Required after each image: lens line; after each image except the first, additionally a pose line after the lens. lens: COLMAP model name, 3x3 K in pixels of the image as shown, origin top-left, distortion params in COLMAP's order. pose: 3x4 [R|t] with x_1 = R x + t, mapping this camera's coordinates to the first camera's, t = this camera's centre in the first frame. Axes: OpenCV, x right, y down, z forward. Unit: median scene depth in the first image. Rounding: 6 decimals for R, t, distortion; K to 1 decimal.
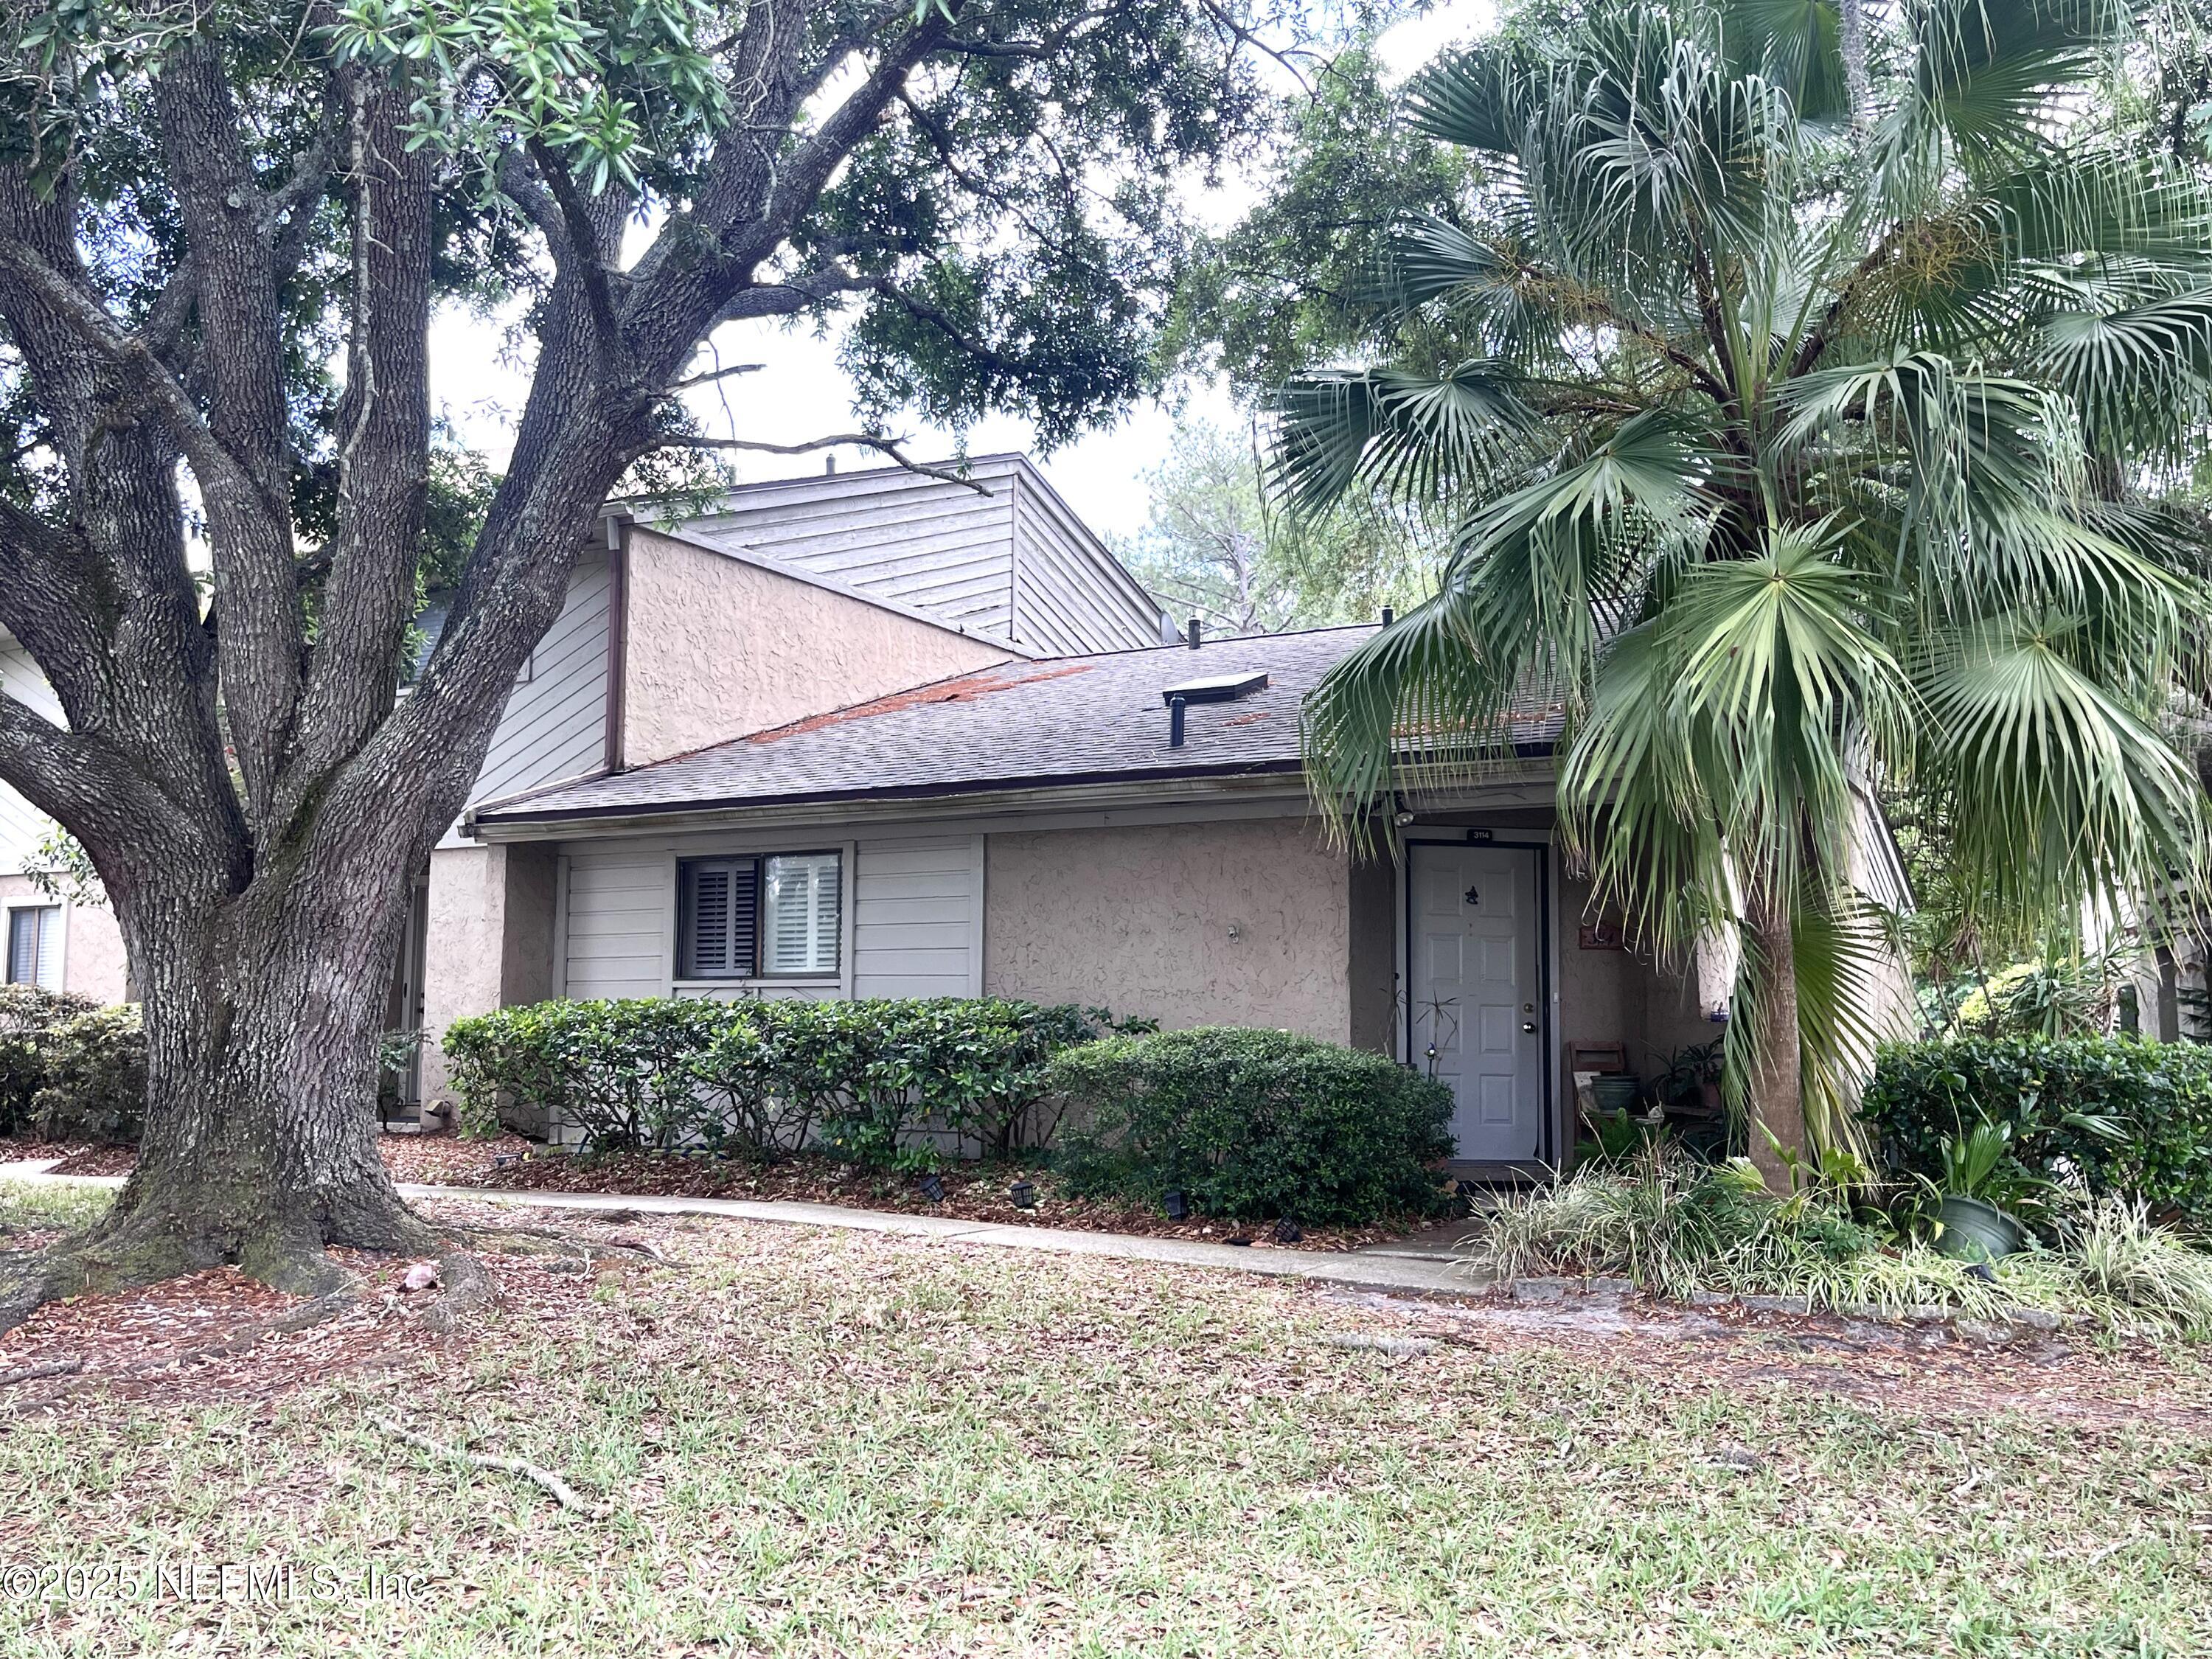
lens RADIAL K [[1970.2, 0, 1110.6], [0, 1970.2, 830.4], [0, 0, 1]] dist [0.075268, -0.053864]
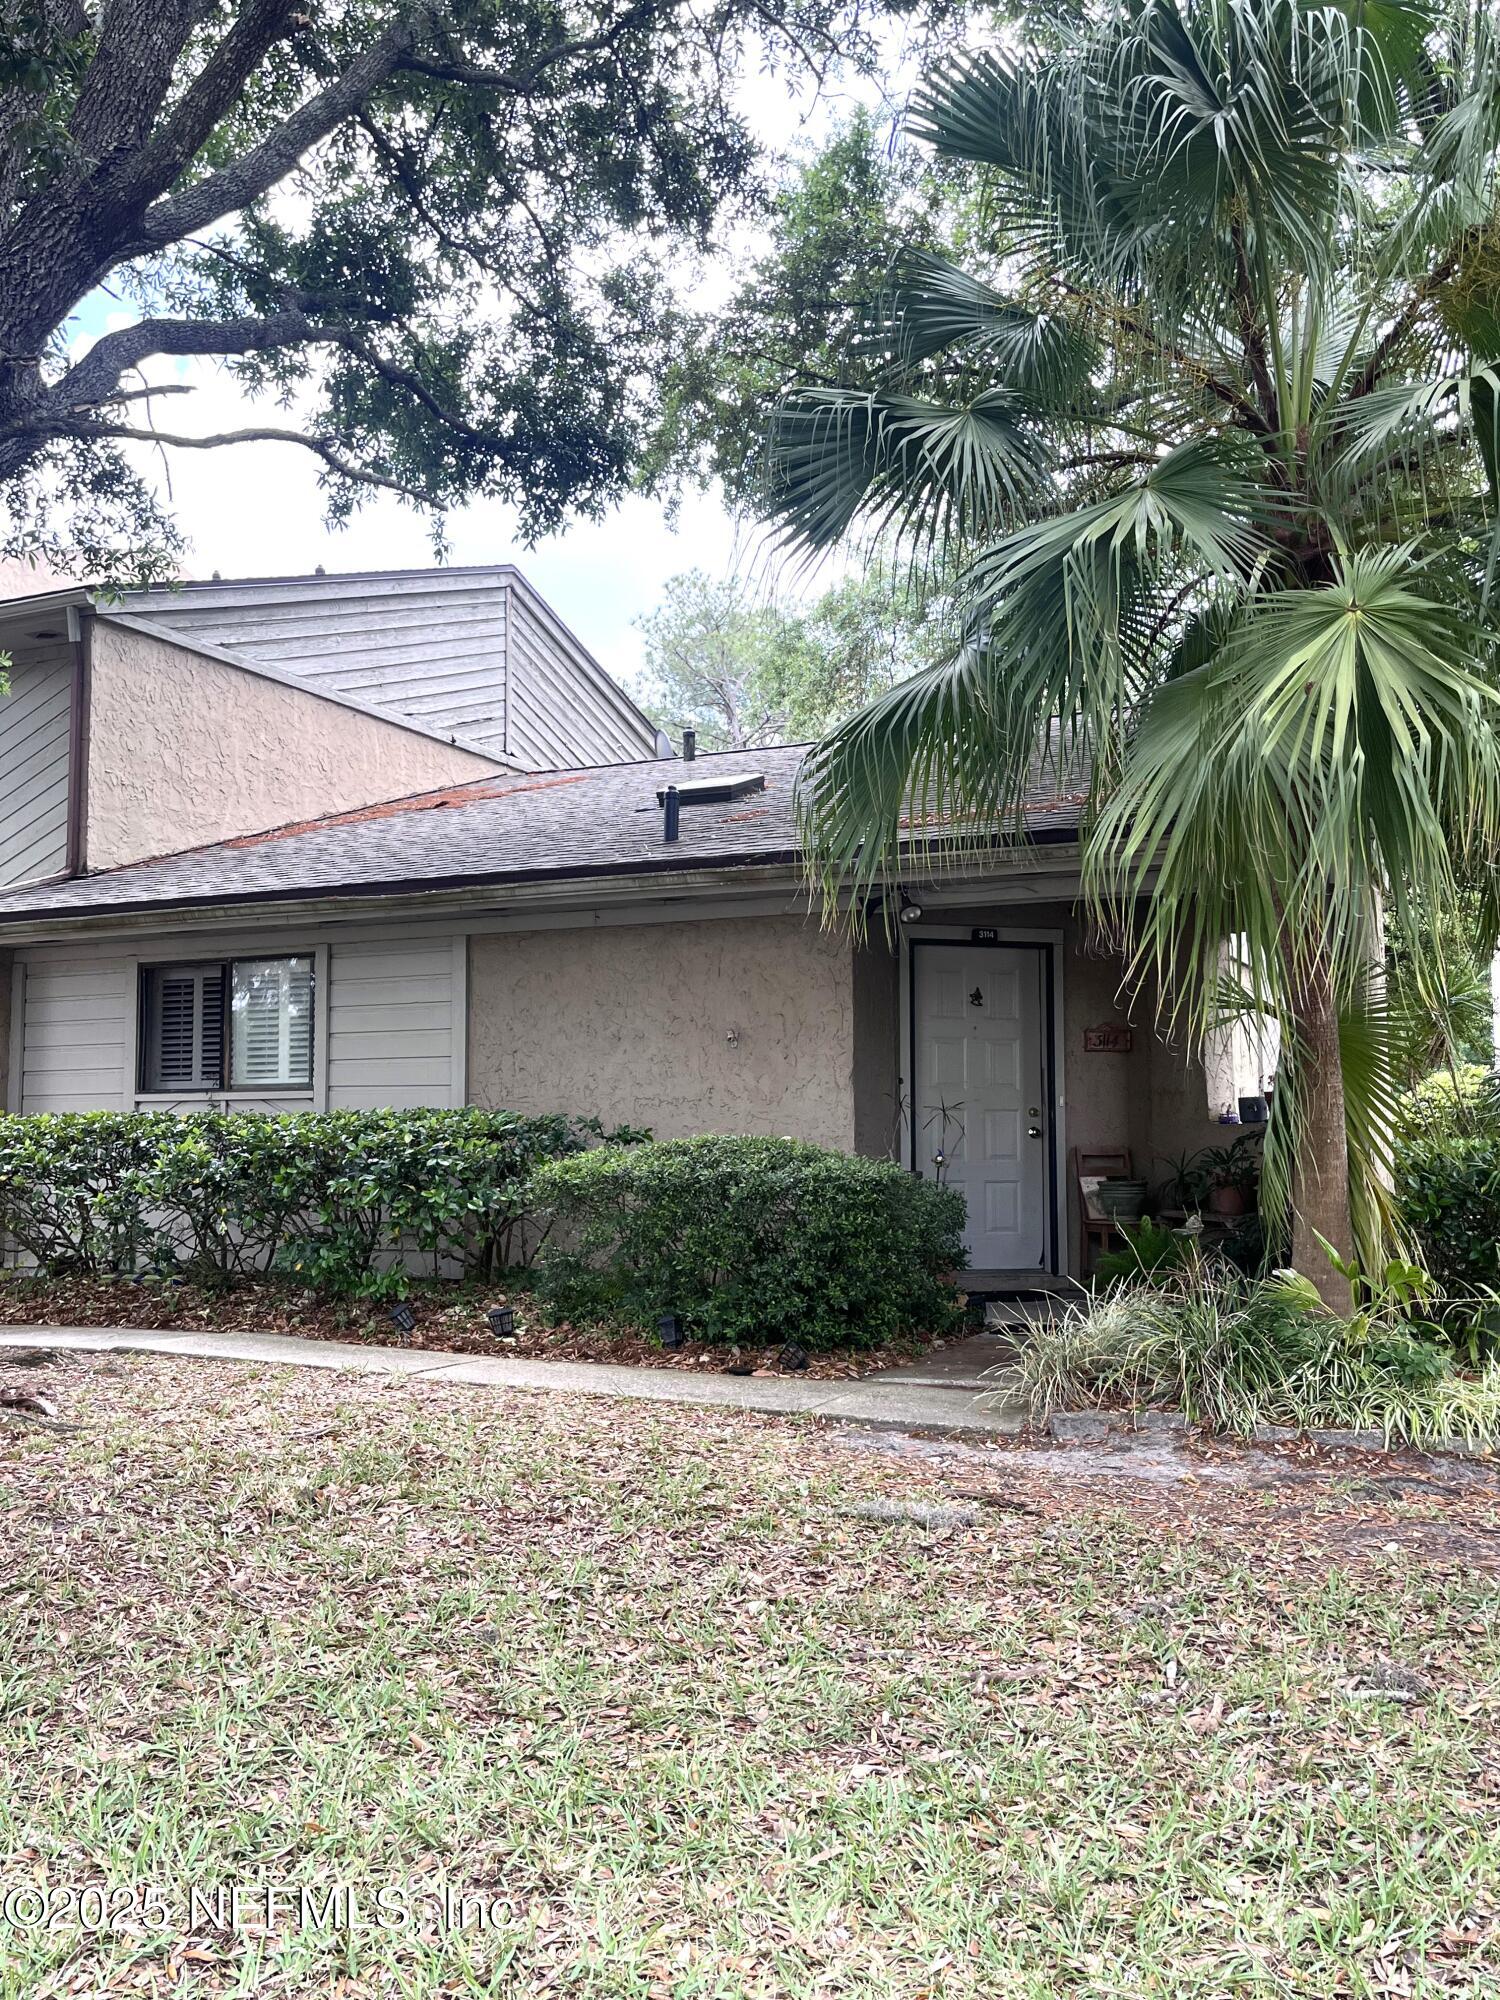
lens RADIAL K [[1781.4, 0, 748.4], [0, 1781.4, 996.0], [0, 0, 1]] dist [0.075268, -0.053864]
pose [[0.997167, -0.005460, 0.075016, 0.008501], [0.004052, 0.999813, 0.018905, 0.020949], [-0.075105, -0.018547, 0.997003, 0.186912]]
